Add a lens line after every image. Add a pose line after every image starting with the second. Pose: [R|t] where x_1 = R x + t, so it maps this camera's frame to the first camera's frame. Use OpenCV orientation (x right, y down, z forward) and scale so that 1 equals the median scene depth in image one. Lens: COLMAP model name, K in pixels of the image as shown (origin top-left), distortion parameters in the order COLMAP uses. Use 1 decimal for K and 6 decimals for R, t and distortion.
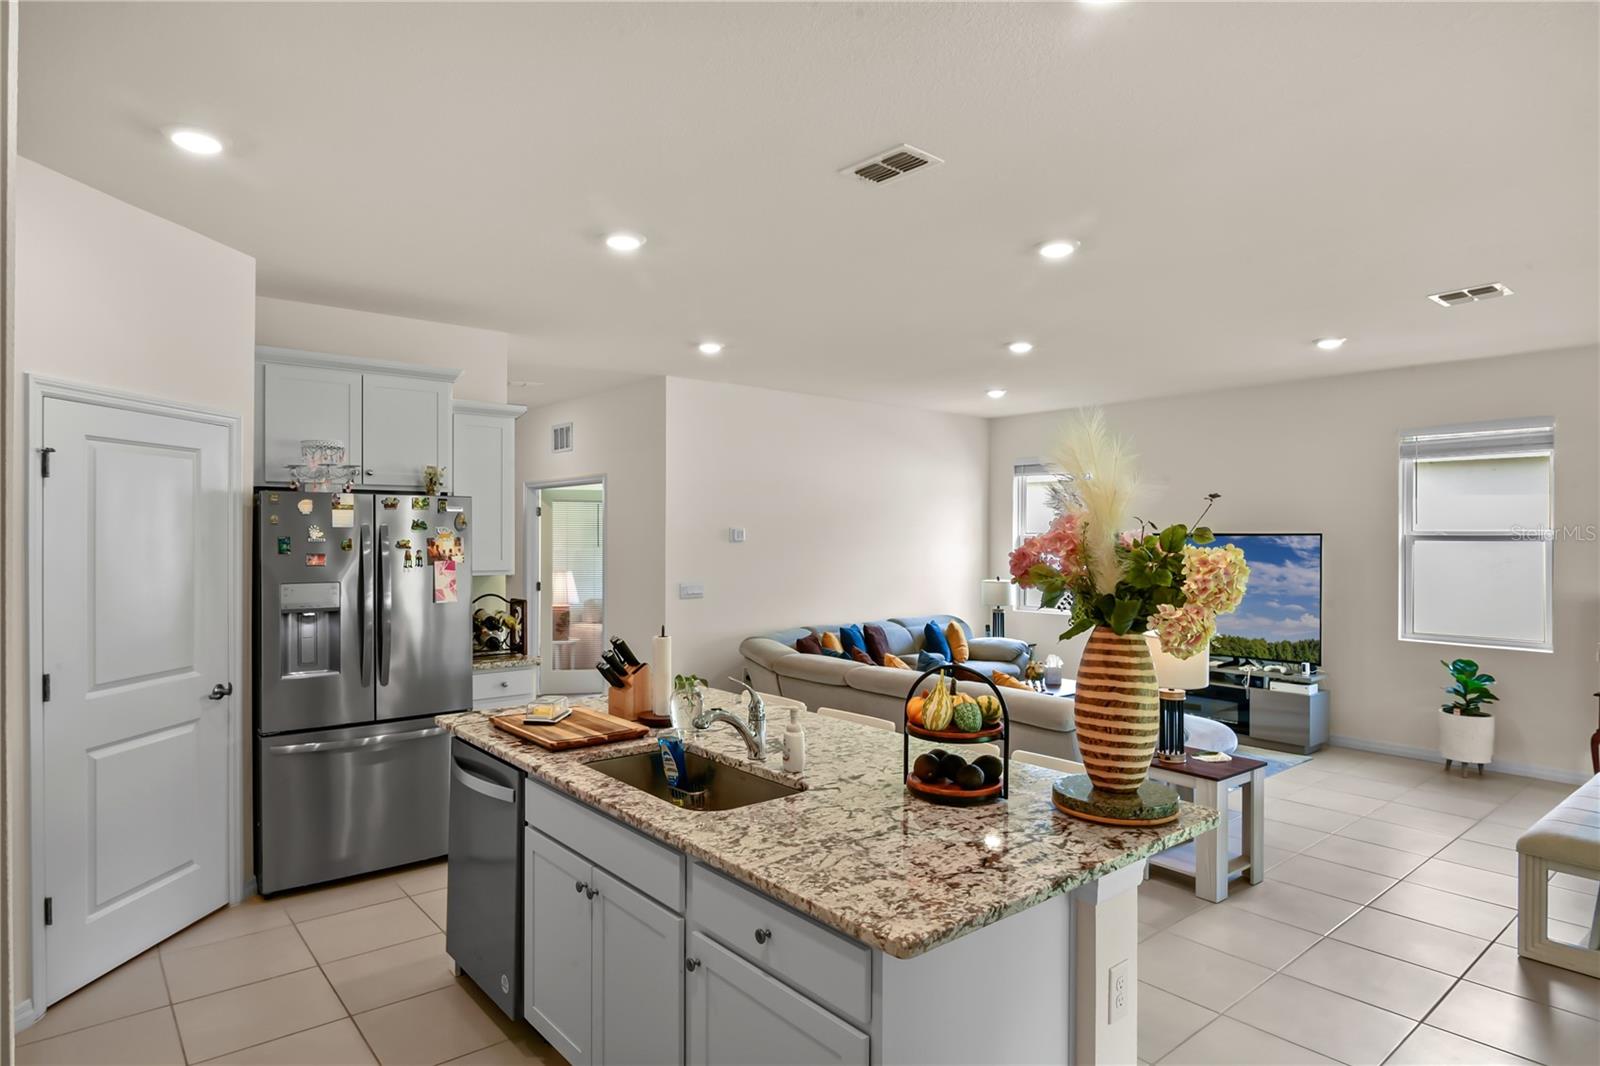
lens RADIAL K [[899.1, 0, 799.9], [0, 899.1, 525.7], [0, 0, 1]] dist [-0.006334, -0.000811]
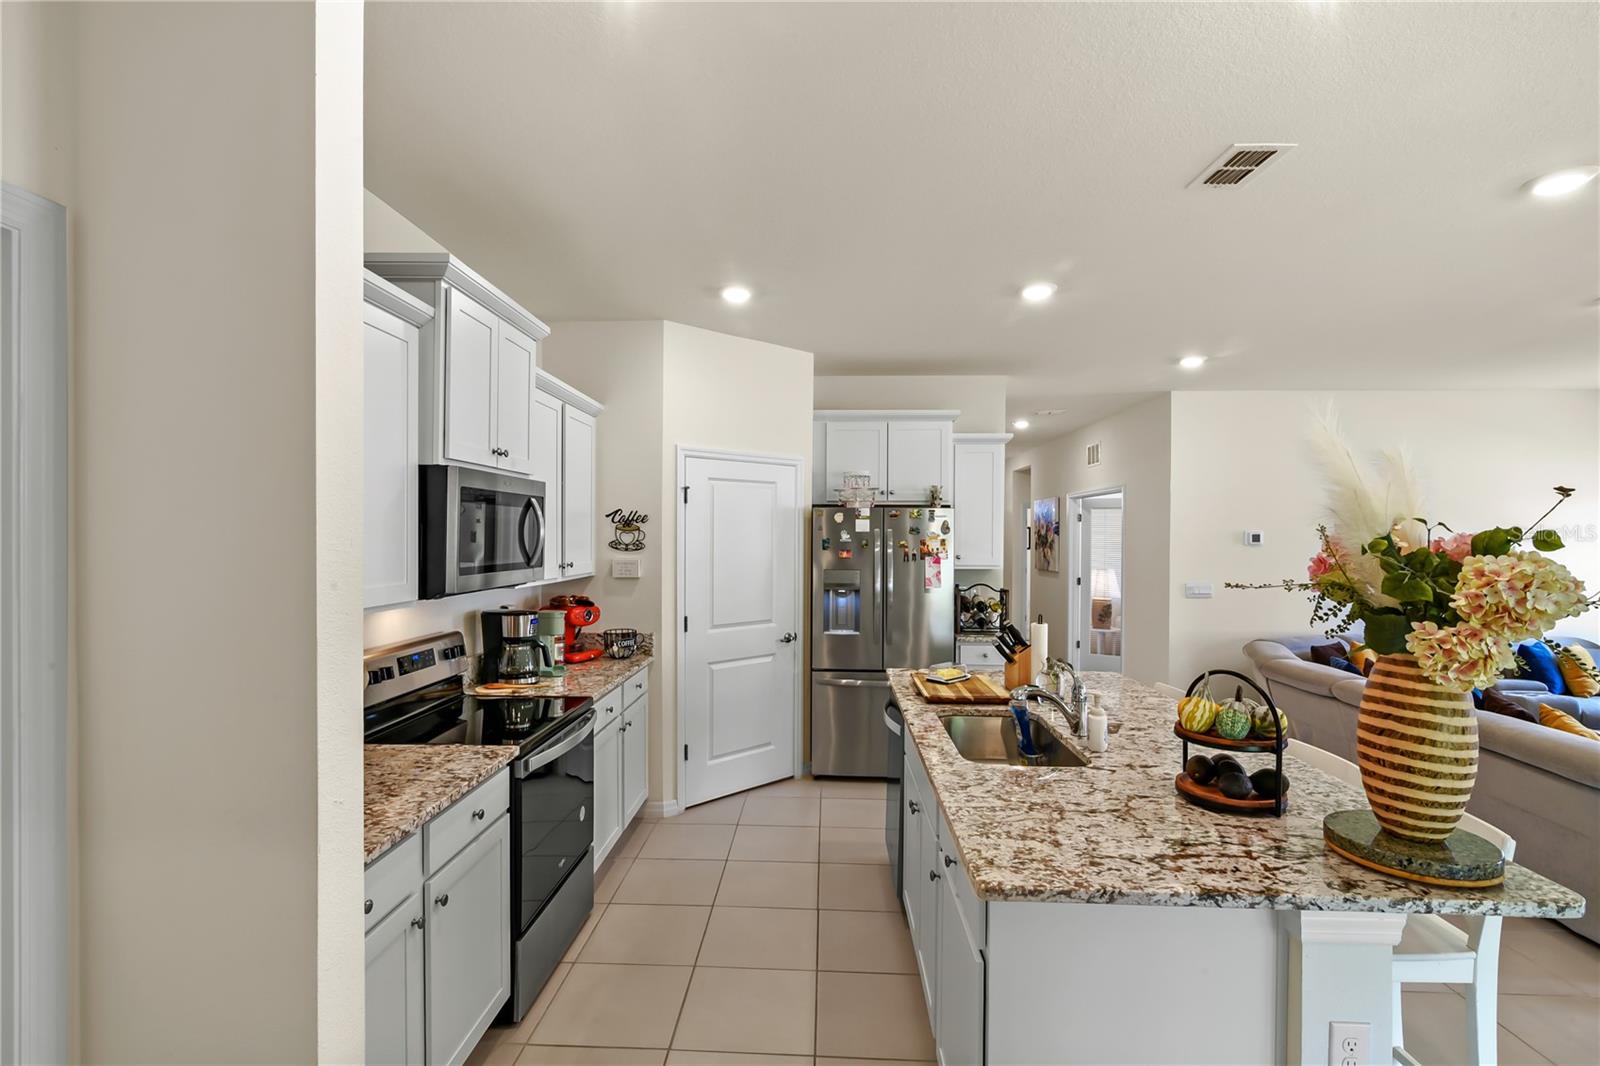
lens RADIAL K [[756.4, 0, 800.0], [0, 756.4, 533.0], [0, 0, 1]] dist [0.000904, 0.000055]
pose [[0.741758, -0.000541, -0.670667, 0.398503], [0.003288, 0.999991, 0.002831, 0.000355], [0.670659, -0.004305, 0.741753, 0.071320]]
